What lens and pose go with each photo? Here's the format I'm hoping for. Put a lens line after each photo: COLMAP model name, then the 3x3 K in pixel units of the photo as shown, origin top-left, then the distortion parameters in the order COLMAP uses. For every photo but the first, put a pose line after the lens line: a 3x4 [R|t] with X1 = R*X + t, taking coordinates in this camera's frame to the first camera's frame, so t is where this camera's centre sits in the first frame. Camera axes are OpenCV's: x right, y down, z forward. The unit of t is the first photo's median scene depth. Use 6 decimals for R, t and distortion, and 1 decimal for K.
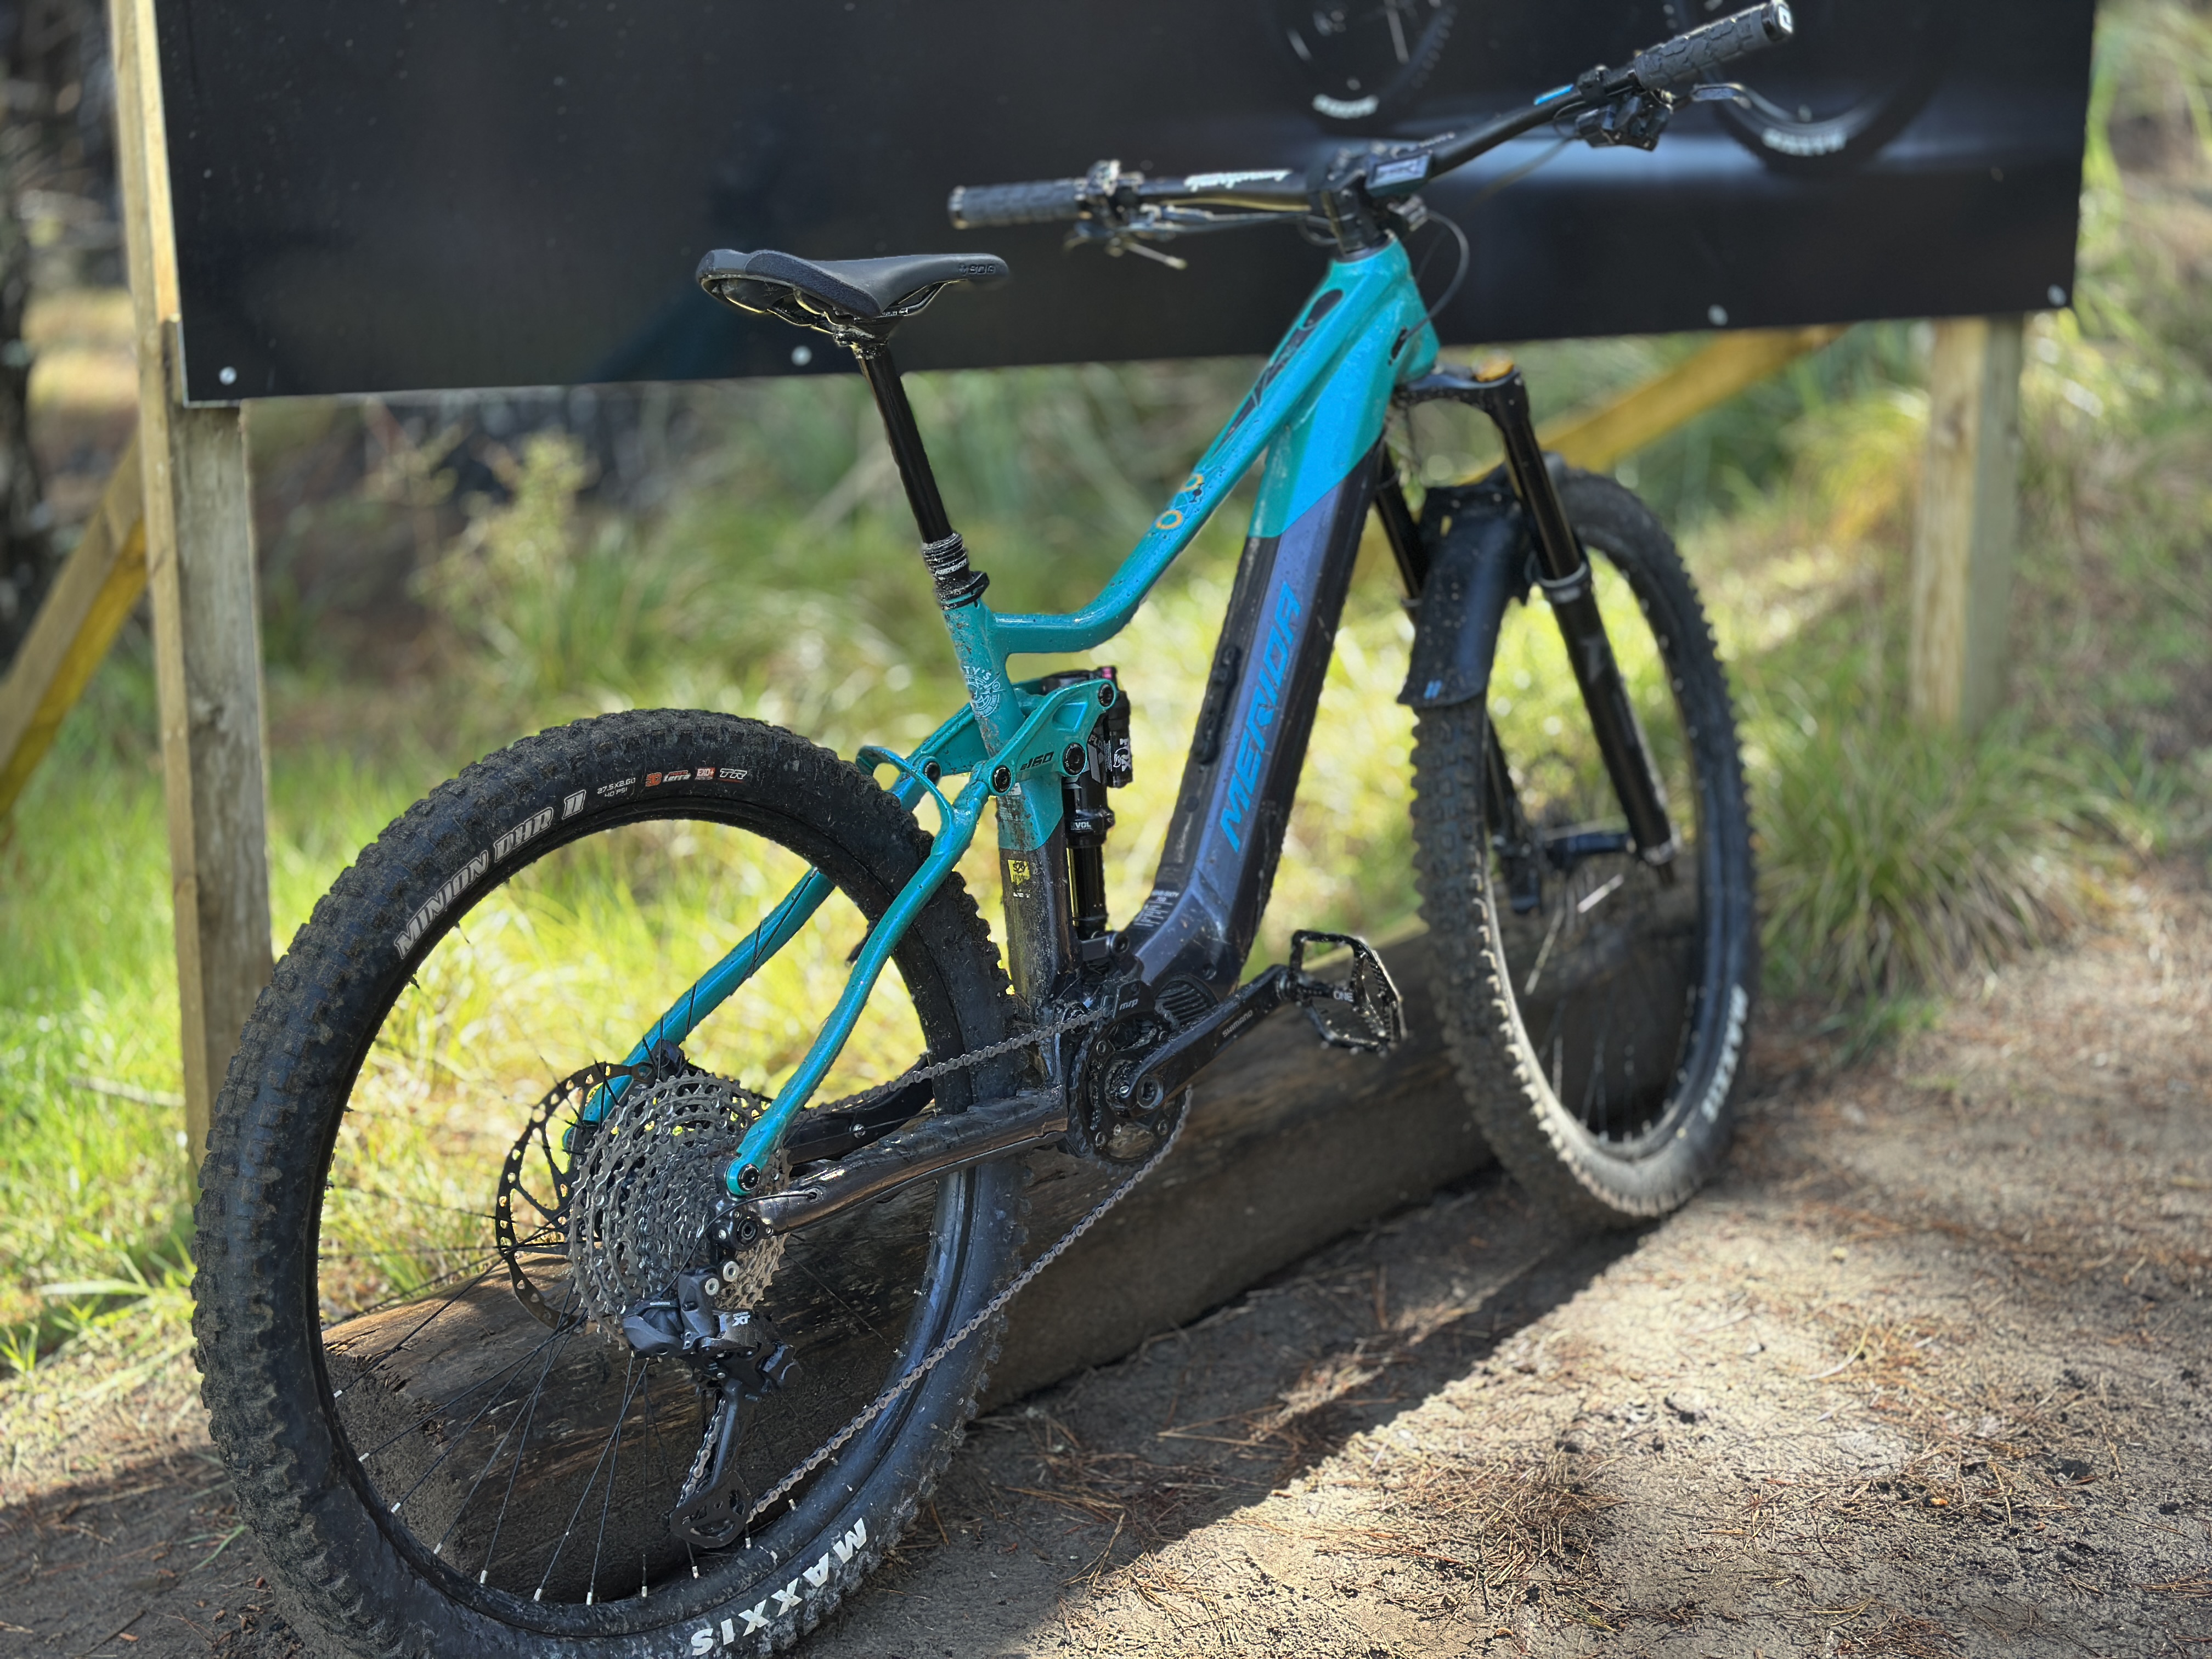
lens RADIAL K [[3027.7, 0, 1106.0], [0, 3027.7, 829.5], [0, 0, 1]] dist [0.156660, -0.057946]
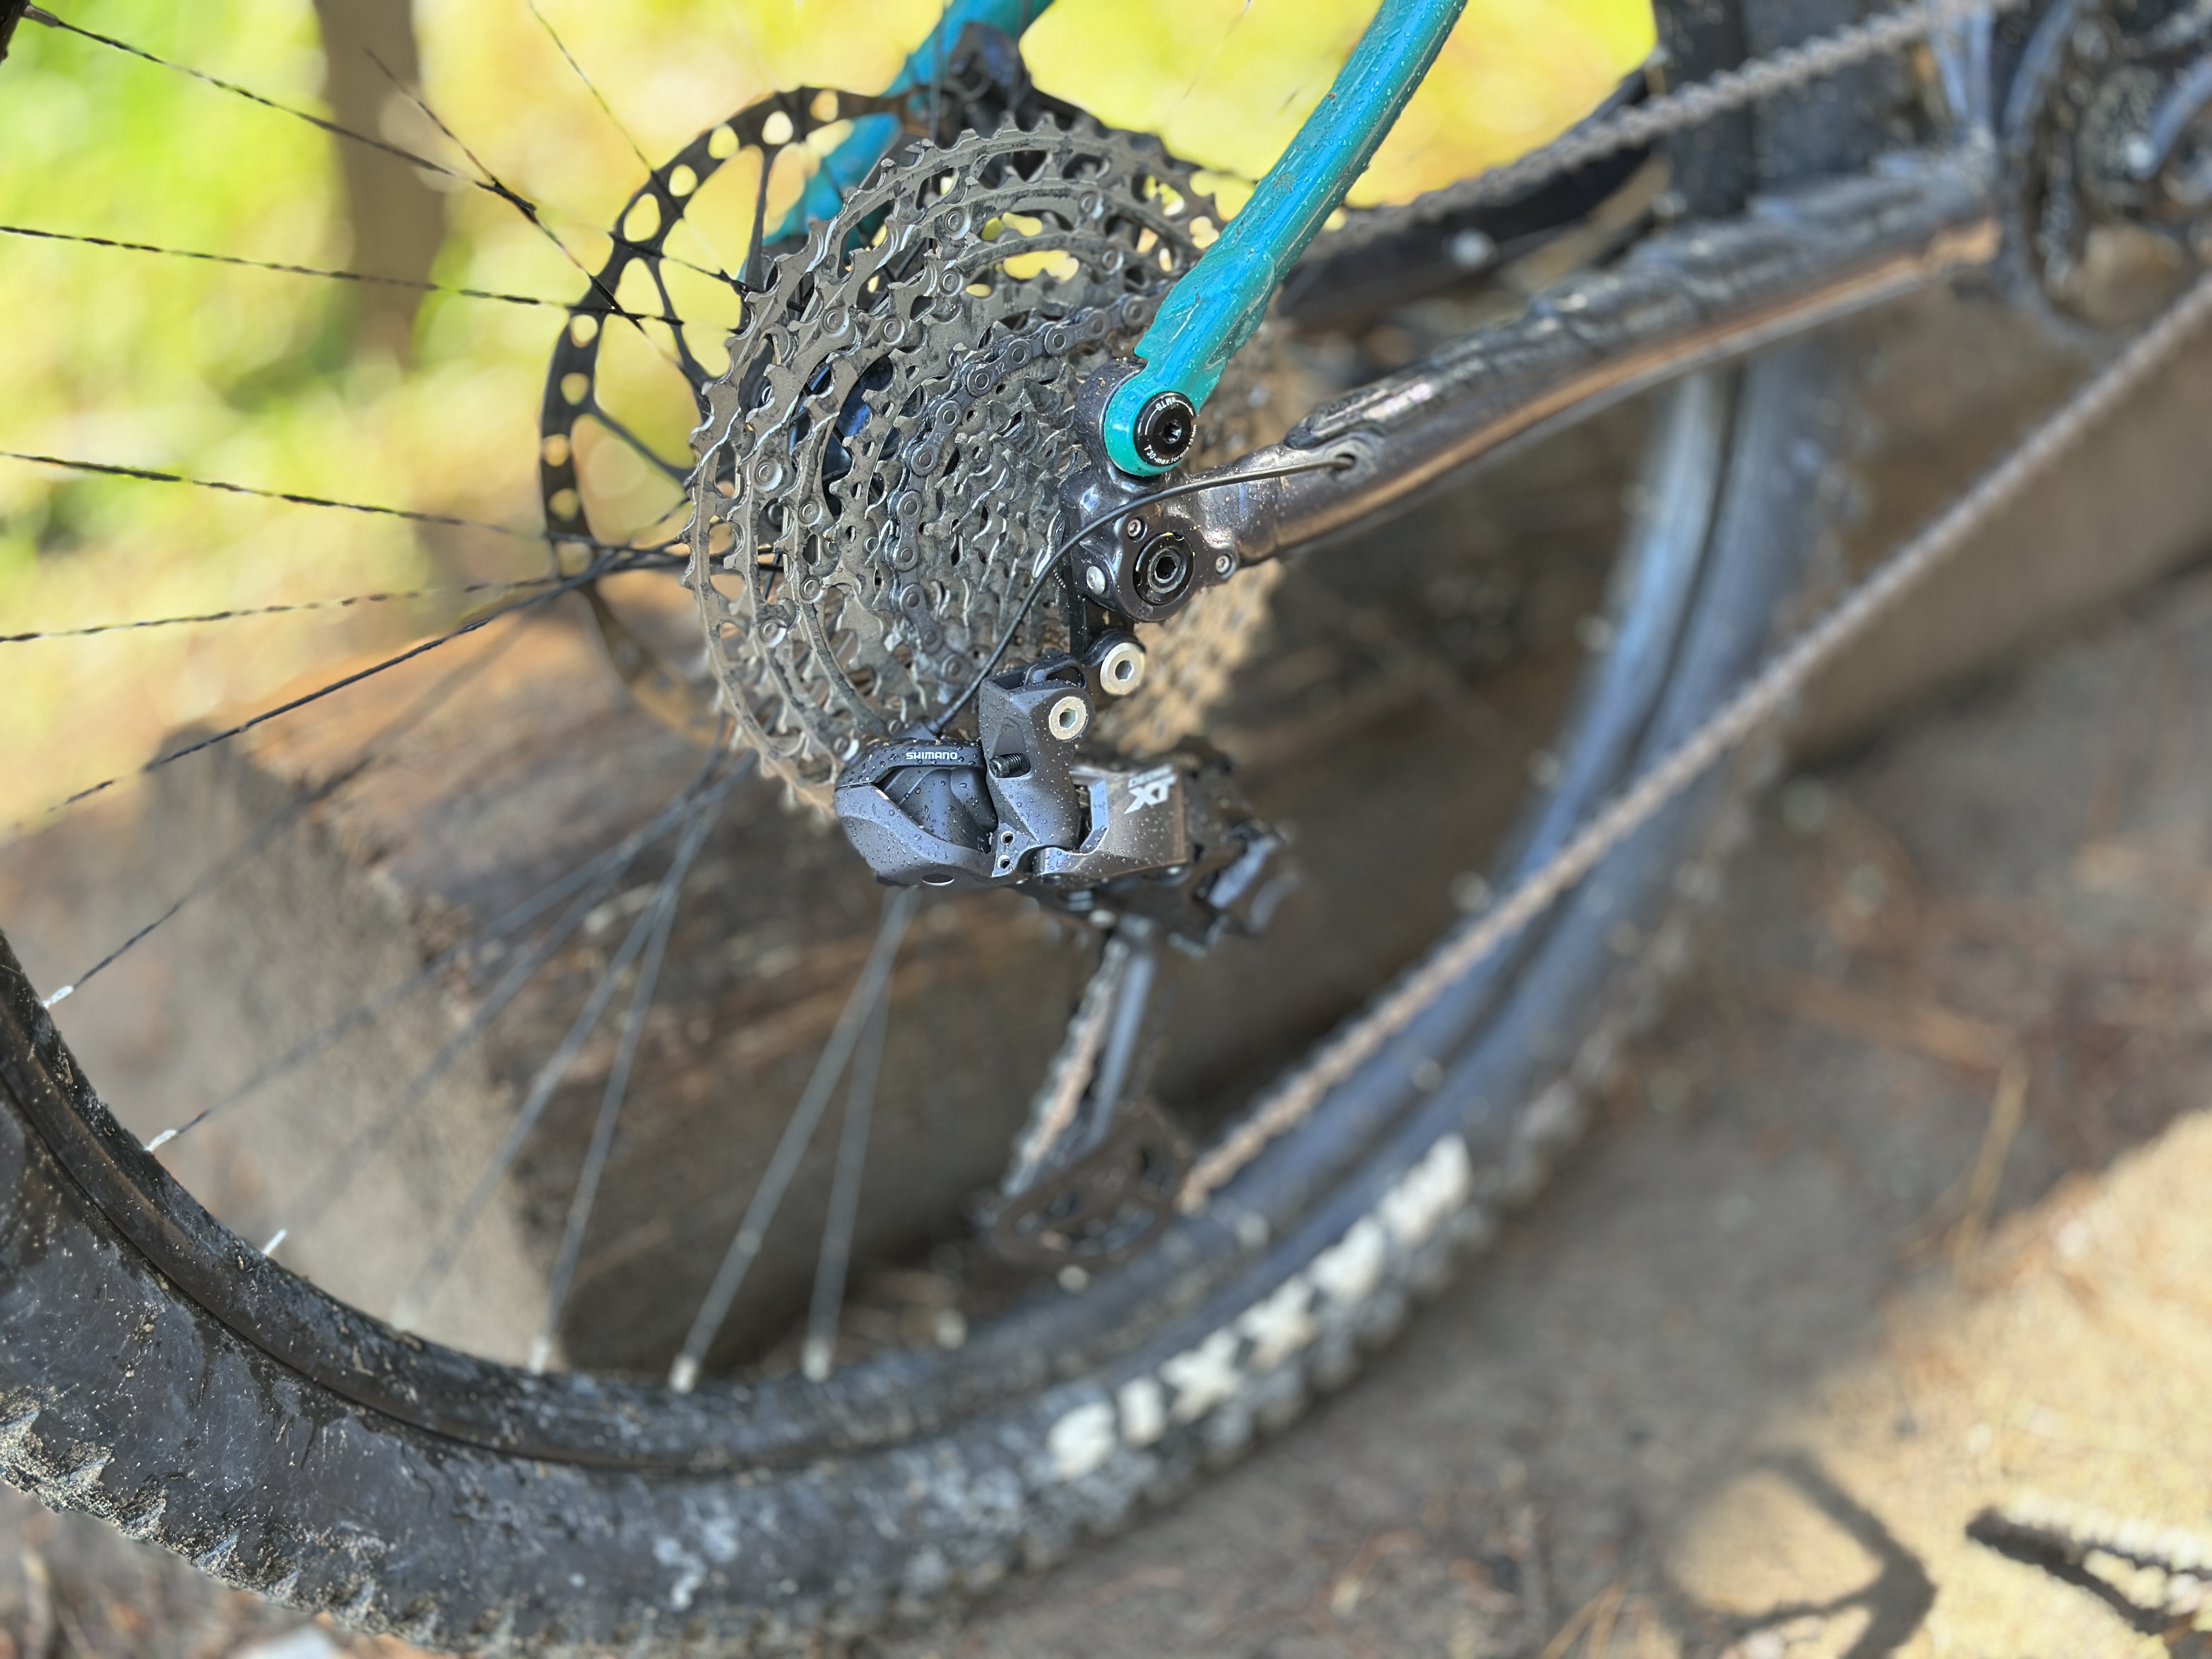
lens RADIAL K [[3027.7, 0, 1106.0], [0, 3027.7, 829.5], [0, 0, 1]] dist [0.156660, -0.057946]
pose [[0.981551, 0.057775, -0.182262, -0.054724], [0.005148, 0.944923, 0.327252, 0.040416], [0.191131, -0.322153, 0.927193, 0.634237]]
